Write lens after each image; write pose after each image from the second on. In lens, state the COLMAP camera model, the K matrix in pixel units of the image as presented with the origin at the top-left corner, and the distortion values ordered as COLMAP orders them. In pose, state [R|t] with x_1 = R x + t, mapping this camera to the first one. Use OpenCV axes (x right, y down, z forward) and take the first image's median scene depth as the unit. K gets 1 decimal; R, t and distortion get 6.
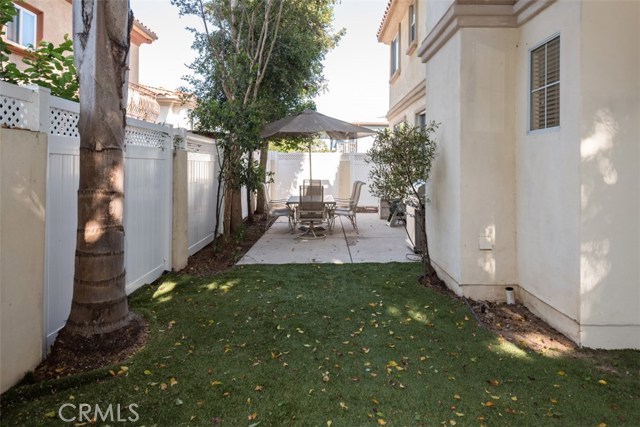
lens RADIAL K [[404.3, 0, 318.5], [0, 404.3, 167.3], [0, 0, 1]] dist [0.016670, -0.016587]
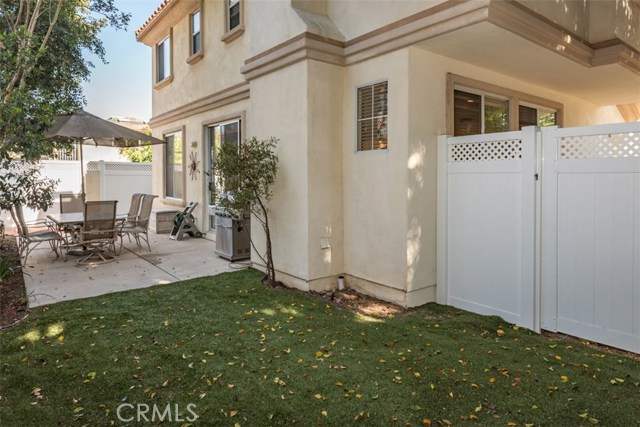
lens RADIAL K [[404.3, 0, 321.0], [0, 404.3, 182.5], [0, 0, 1]] dist [0.016670, -0.016587]
pose [[0.777248, -0.009830, 0.629118, -0.350382], [0.001584, 0.999905, 0.013667, -0.007828], [-0.629192, -0.009626, 0.777190, 0.079288]]
